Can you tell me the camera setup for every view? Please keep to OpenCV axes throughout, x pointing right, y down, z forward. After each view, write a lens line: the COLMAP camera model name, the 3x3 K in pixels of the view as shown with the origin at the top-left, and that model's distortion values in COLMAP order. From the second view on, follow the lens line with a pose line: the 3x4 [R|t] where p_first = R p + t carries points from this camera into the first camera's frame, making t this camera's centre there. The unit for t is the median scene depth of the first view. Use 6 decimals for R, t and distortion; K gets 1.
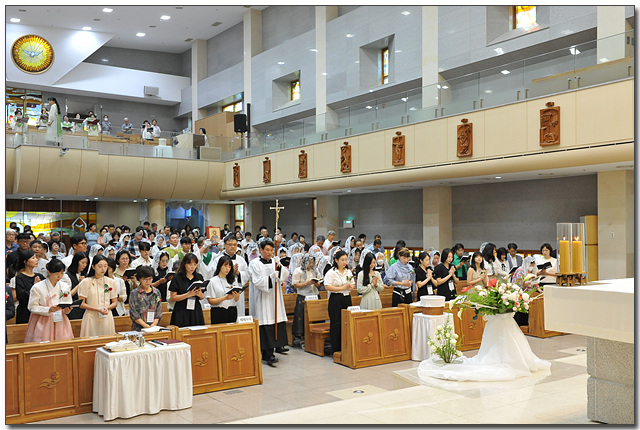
lens RADIAL K [[631.9, 0, 313.0], [0, 631.9, 235.9], [0, 0, 1]] dist [0.026539, 0.000000]
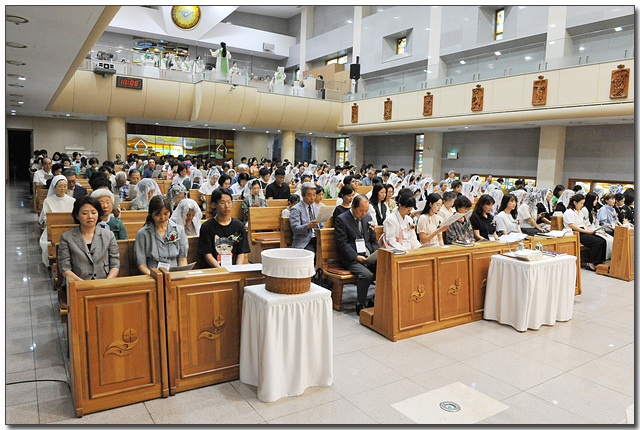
lens RADIAL K [[462.9, 0, 324.1], [0, 462.9, 217.6], [0, 0, 1]] dist [-0.037970, -0.012930]
pose [[0.998046, 0.046016, -0.042277, -0.159063], [-0.041231, 0.993316, 0.107815, 0.015364], [0.046956, -0.105862, 0.993272, 0.084438]]
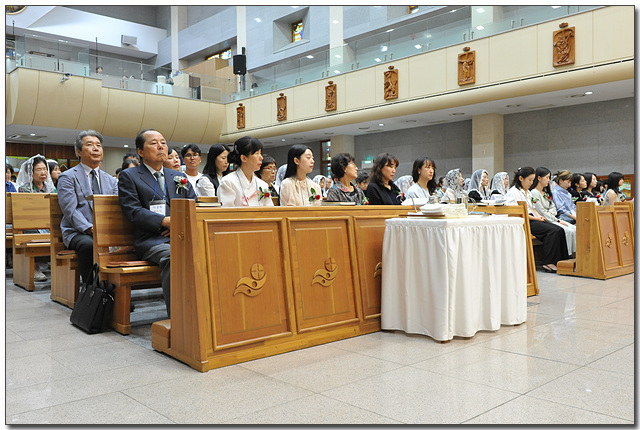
lens RADIAL K [[579.3, 0, 313.5], [0, 579.3, 218.5], [0, 0, 1]] dist [0.002882, 0.003836]
pose [[0.993961, -0.004258, 0.109654, -0.129740], [0.001778, 0.999741, 0.022704, 0.046014], [-0.109722, -0.022372, 0.993710, 0.137600]]
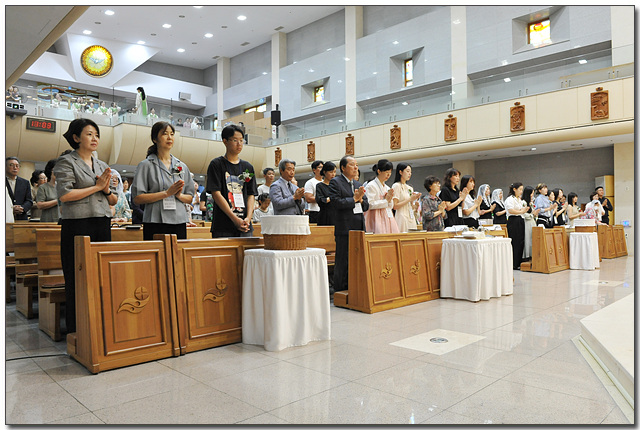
lens RADIAL K [[462.9, 0, 337.6], [0, 462.9, 230.4], [0, 0, 1]] dist [-0.037970, -0.012930]
pose [[0.987214, -0.003231, 0.159366, -0.180567], [0.000299, 0.999830, 0.018418, 0.041101], [-0.159399, -0.018135, 0.987048, 0.070269]]
